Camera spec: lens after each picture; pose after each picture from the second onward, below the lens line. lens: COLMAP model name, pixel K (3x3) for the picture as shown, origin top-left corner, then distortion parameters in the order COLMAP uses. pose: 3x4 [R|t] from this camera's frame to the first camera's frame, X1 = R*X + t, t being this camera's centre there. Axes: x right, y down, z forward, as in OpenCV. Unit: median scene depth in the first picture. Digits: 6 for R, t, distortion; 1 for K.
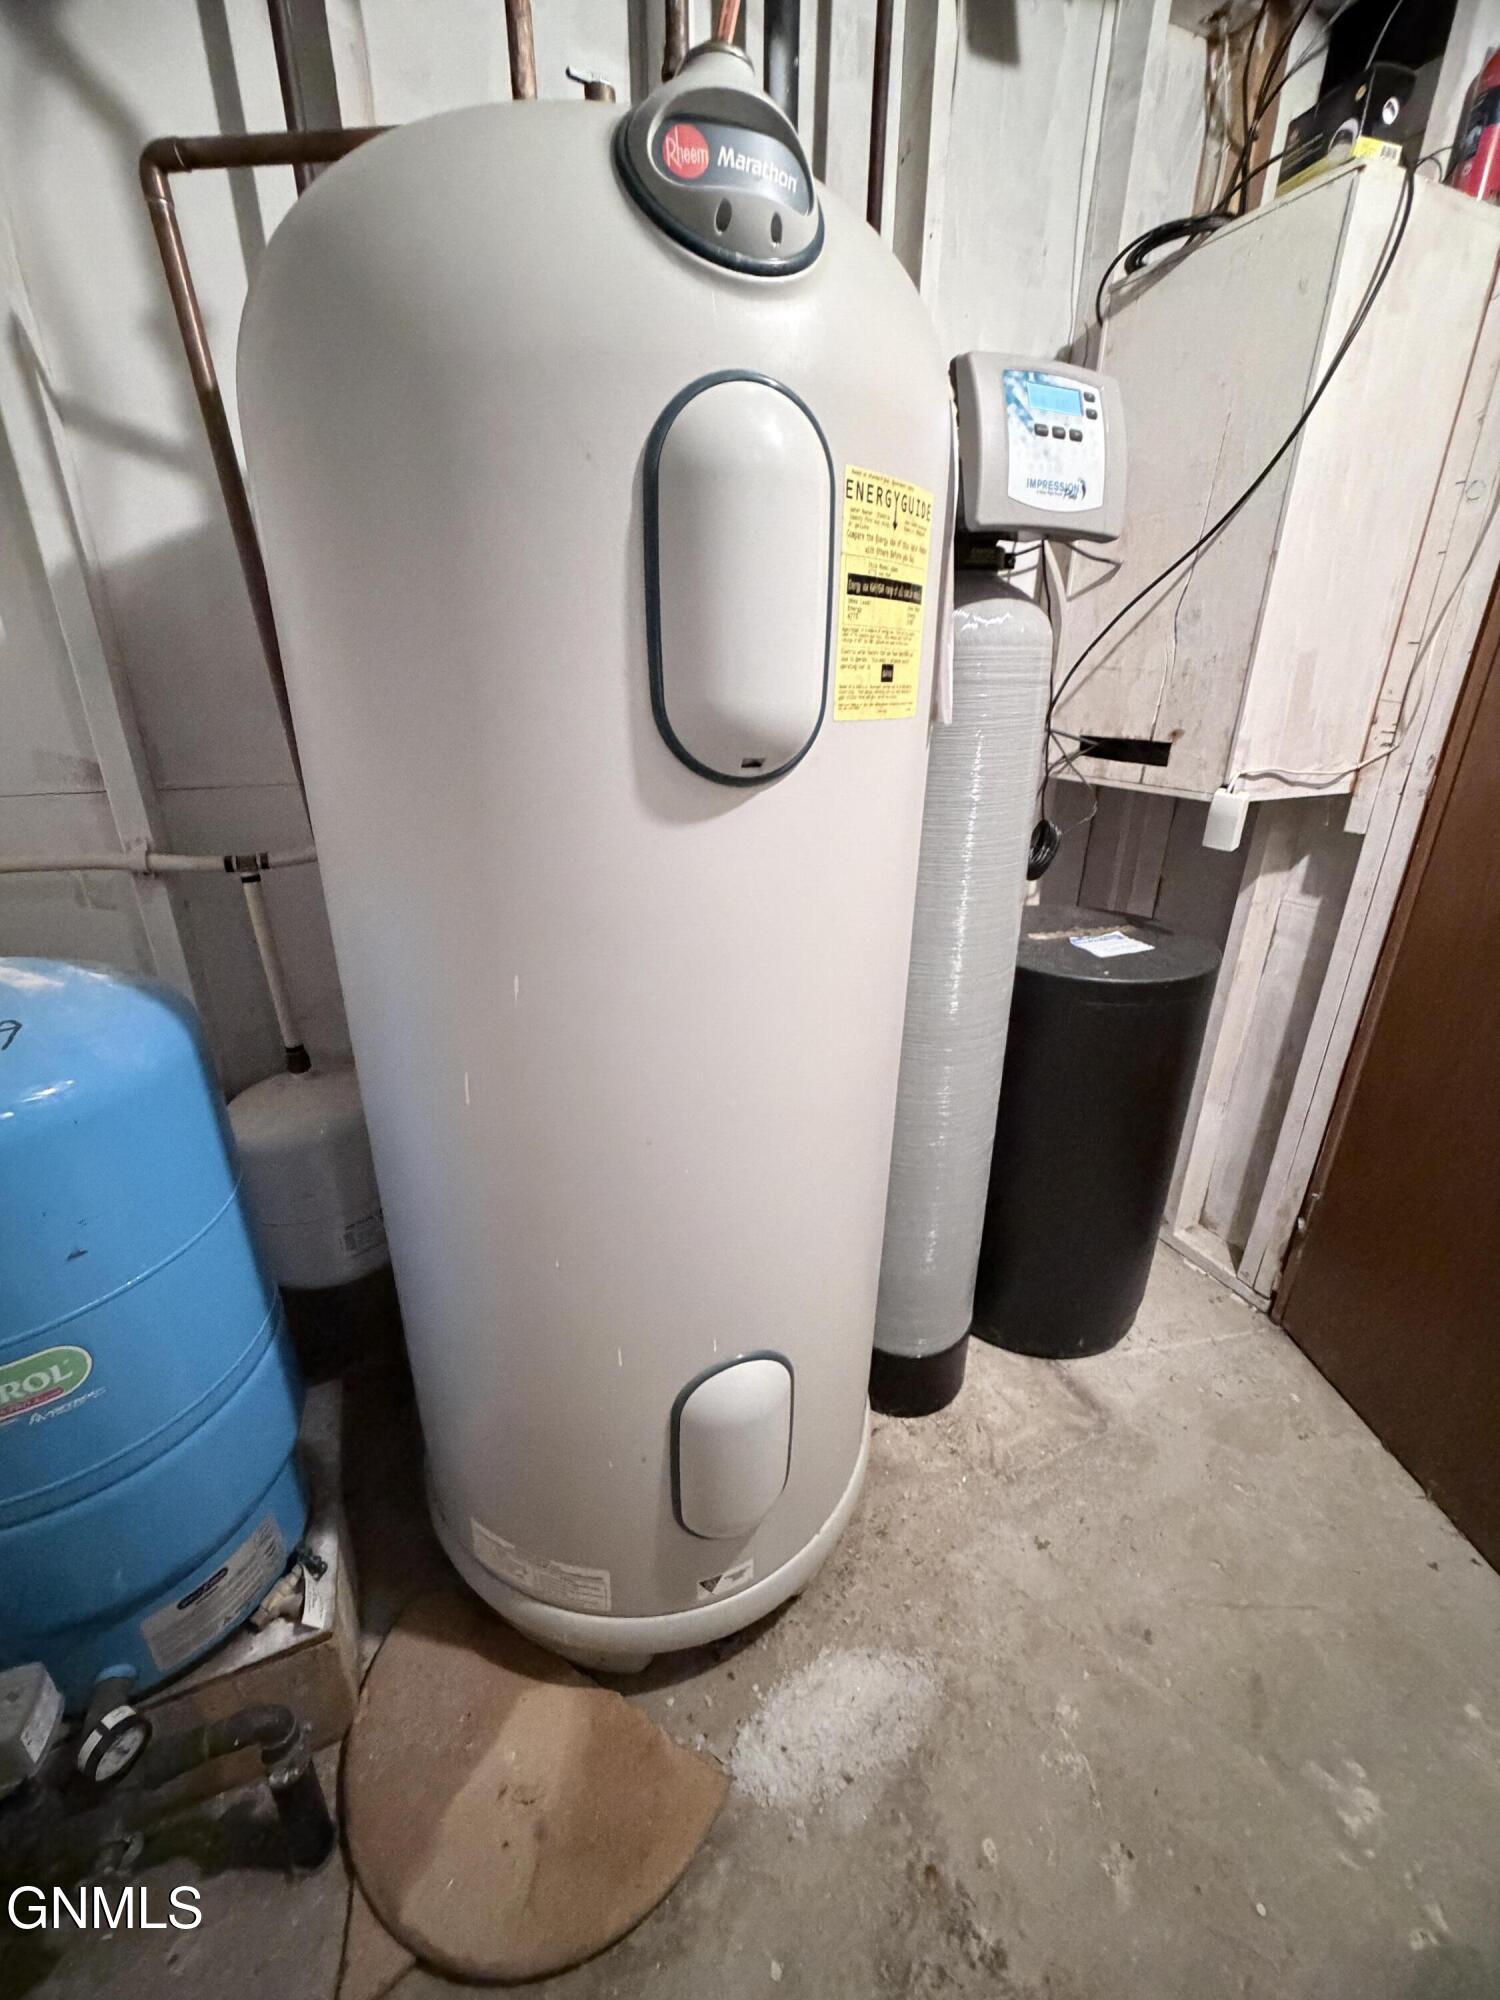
lens RADIAL K [[793.5, 0, 750.0], [0, 793.5, 1000.0], [0, 0, 1]] dist [-0.001808, -0.000353]
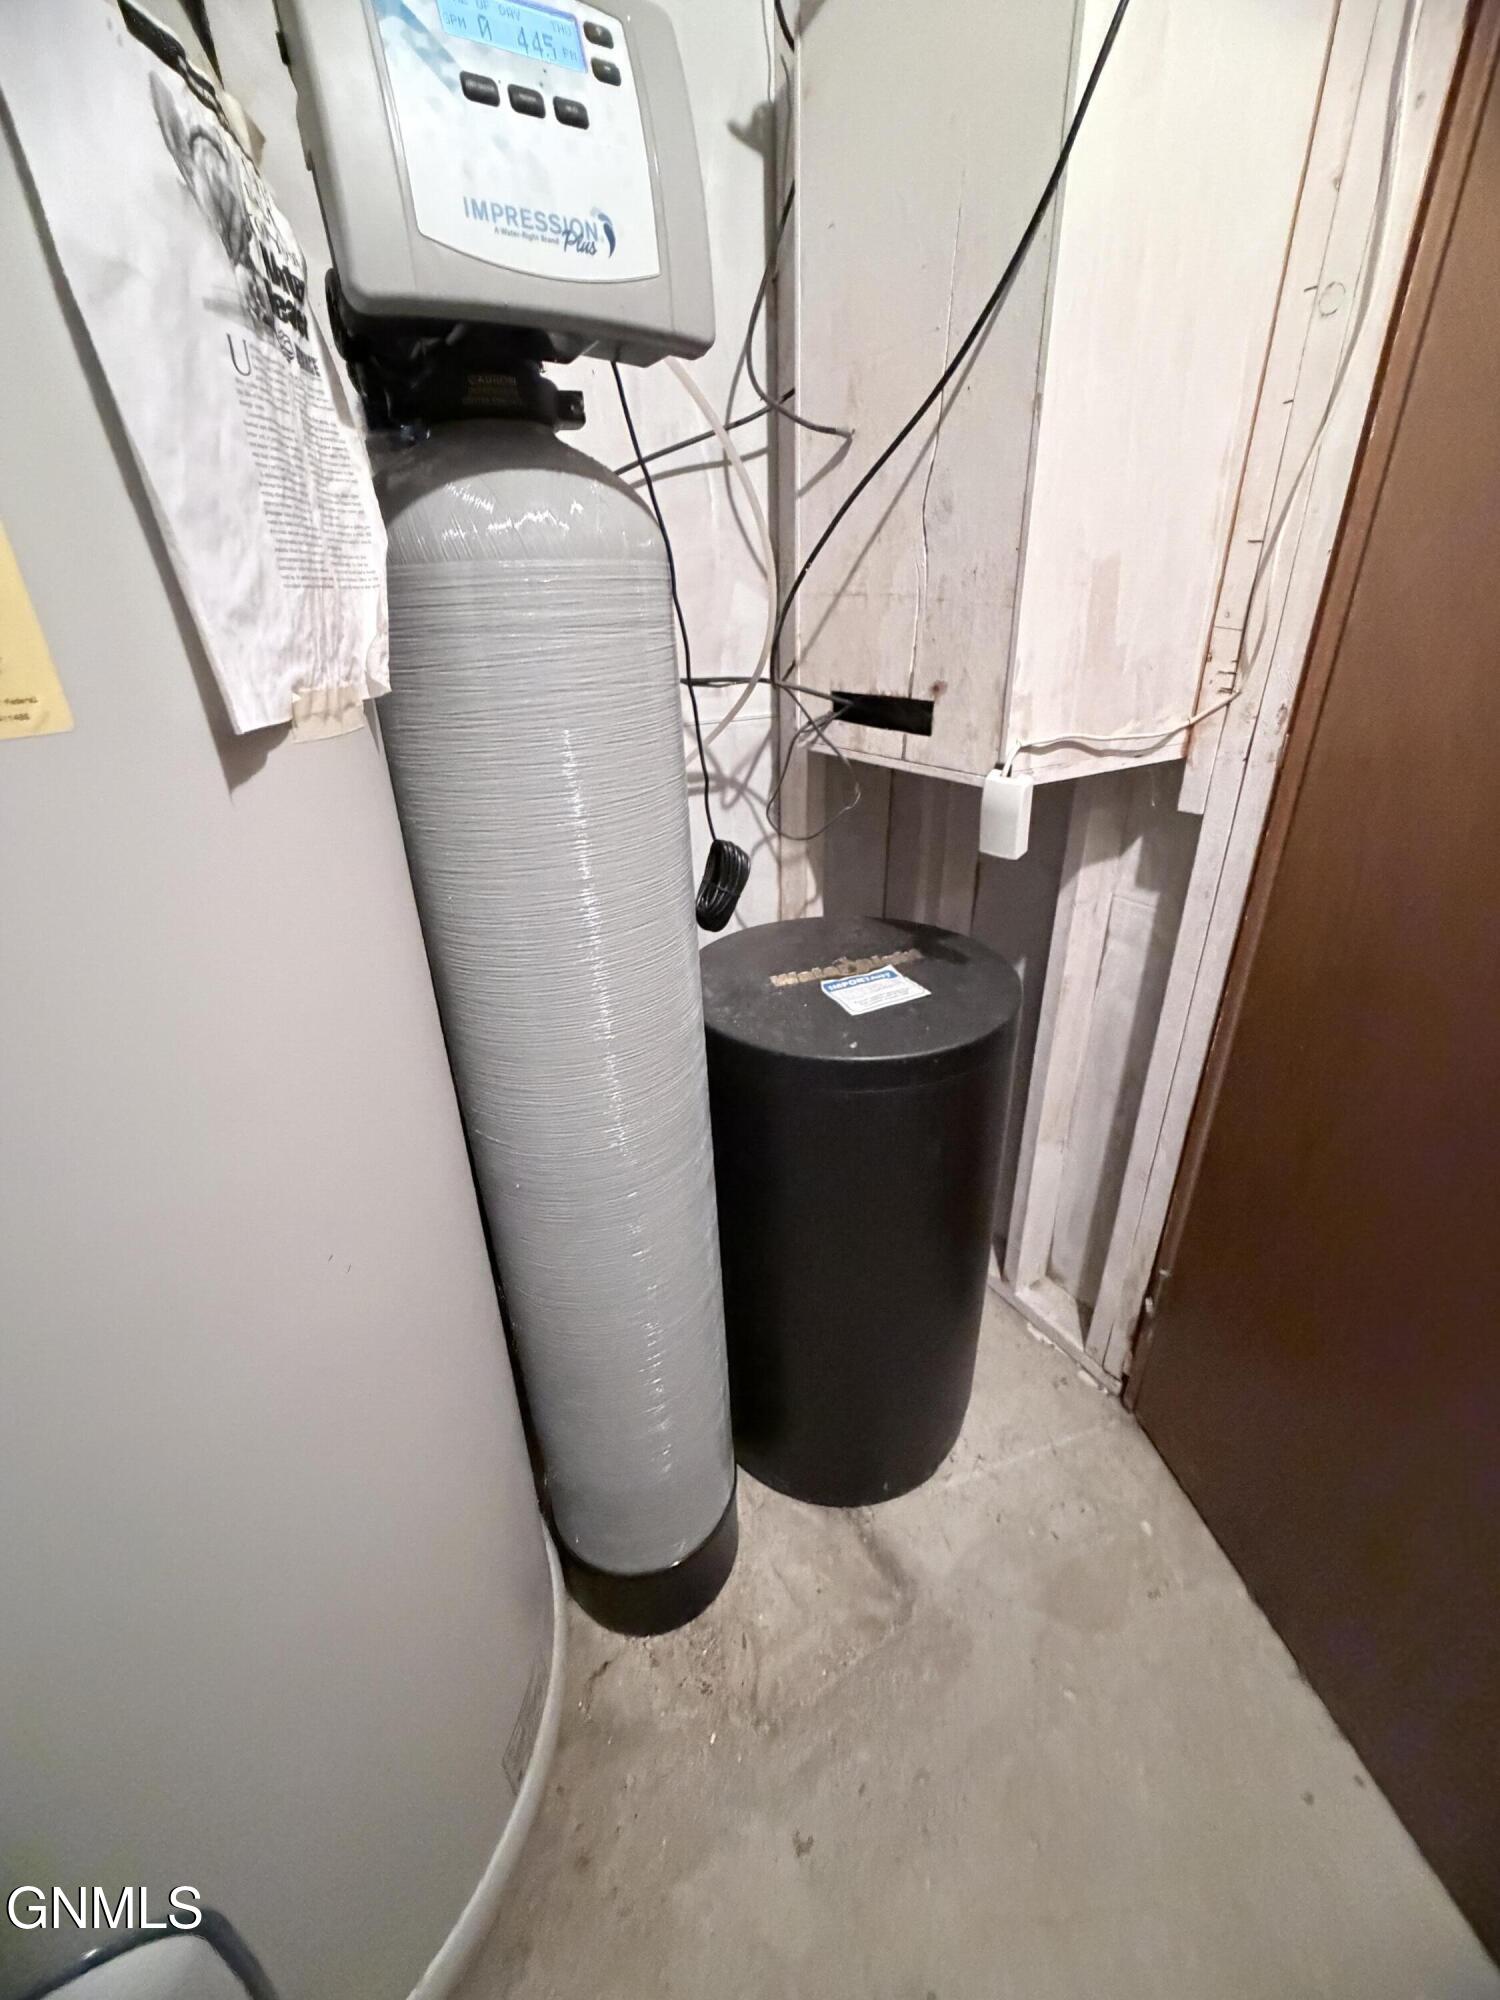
lens RADIAL K [[793.5, 0, 750.0], [0, 793.5, 1000.0], [0, 0, 1]] dist [-0.001808, -0.000353]
pose [[0.992969, -0.078021, 0.089027, 0.274097], [0.071764, 0.994860, 0.071445, -0.118638], [-0.094143, -0.064554, 0.993464, 0.291614]]
